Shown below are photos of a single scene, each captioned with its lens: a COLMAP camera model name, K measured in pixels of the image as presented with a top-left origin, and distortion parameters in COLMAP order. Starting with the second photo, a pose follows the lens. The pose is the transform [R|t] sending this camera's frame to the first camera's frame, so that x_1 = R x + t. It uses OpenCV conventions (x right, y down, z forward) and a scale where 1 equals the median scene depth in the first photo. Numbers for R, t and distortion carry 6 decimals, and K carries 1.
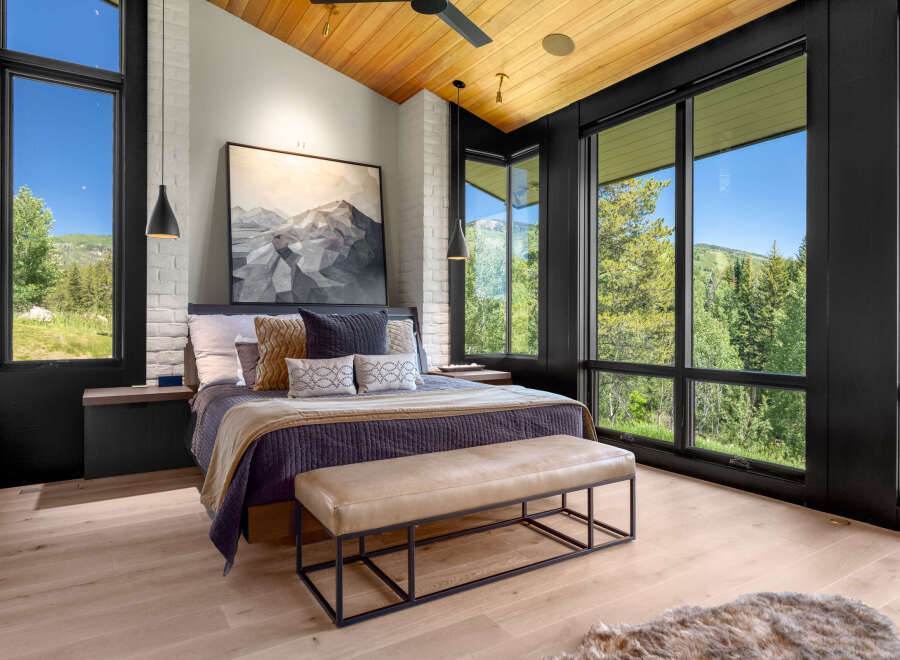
lens RADIAL K [[556.4, 0, 450.0], [0, 556.4, 330.0], [0, 0, 1]] dist [0.001282, 0.000256]
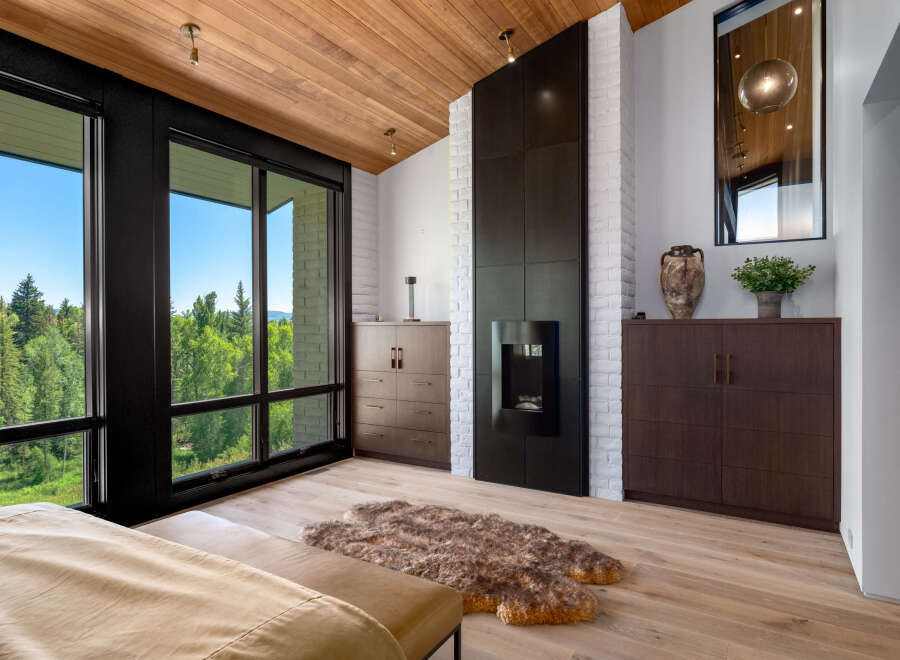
lens RADIAL K [[564.2, 0, 435.4], [0, 564.2, 327.6], [0, 0, 1]] dist [0.005285, 0.032543]
pose [[-0.420950, 0.007633, 0.907052, -0.769789], [0.021157, 0.999775, 0.001405, -0.061309], [-0.906837, 0.019782, -0.421017, 1.130516]]
